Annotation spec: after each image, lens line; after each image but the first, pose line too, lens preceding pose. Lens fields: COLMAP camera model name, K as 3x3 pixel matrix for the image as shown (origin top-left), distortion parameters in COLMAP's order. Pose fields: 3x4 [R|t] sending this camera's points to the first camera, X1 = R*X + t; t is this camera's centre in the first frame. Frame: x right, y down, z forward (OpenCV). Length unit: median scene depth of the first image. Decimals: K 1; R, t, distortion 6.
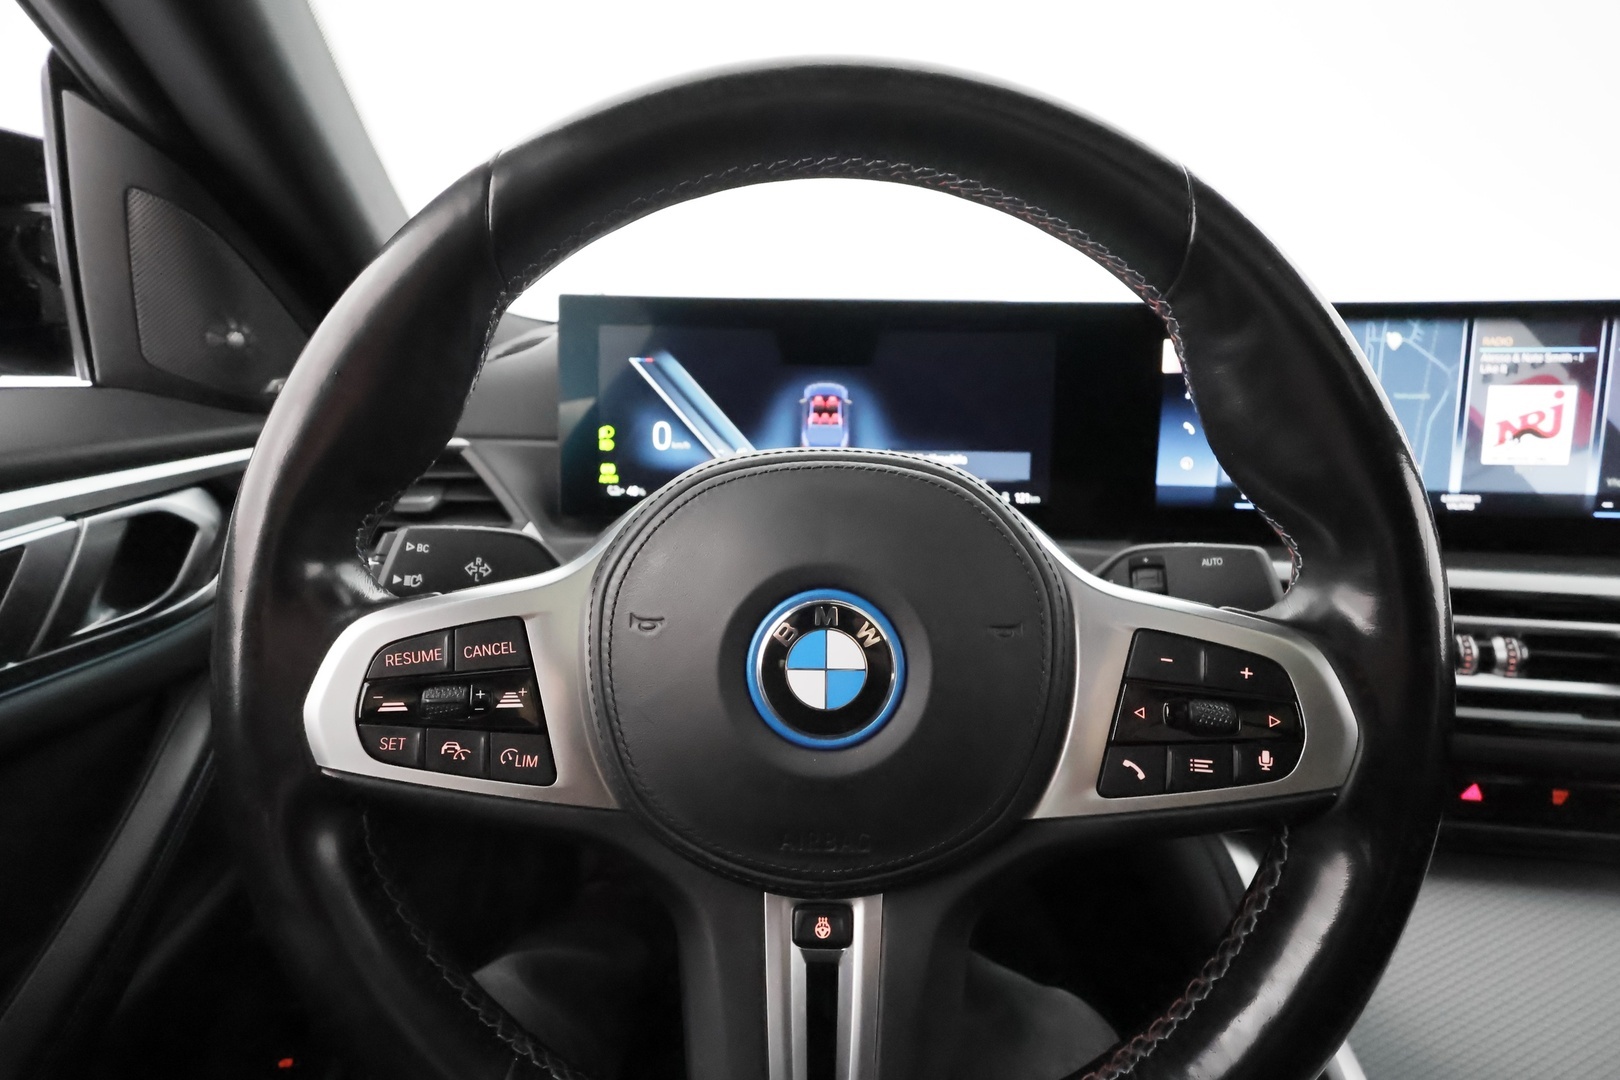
lens RADIAL K [[776.4, 0, 810.0], [0, 776.4, 540.0], [0, 0, 1]] dist [0.009187, -0.001380]
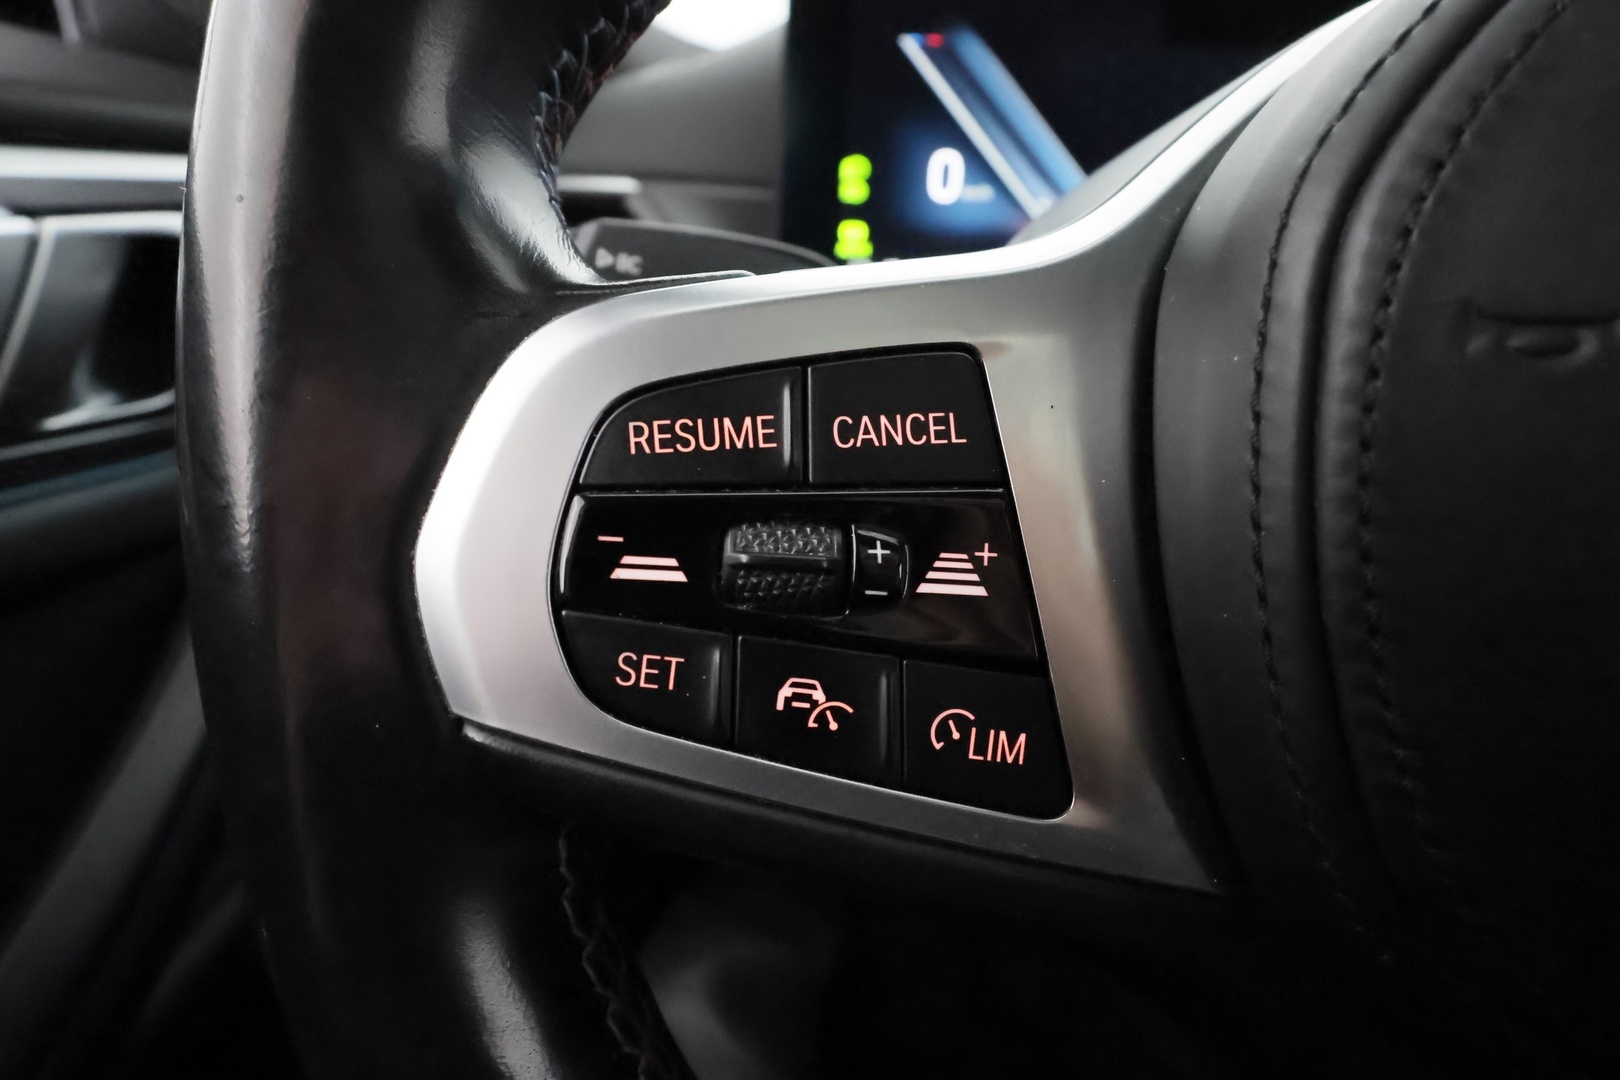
lens RADIAL K [[869.6, 0, 810.0], [0, 869.6, 540.0], [0, 0, 1]] dist [-0.000399, 0.000218]
pose [[0.989938, 0.060601, -0.127865, -0.409652], [-0.045174, 0.991712, 0.120273, 0.149129], [0.134094, -0.113287, 0.984472, 0.617428]]
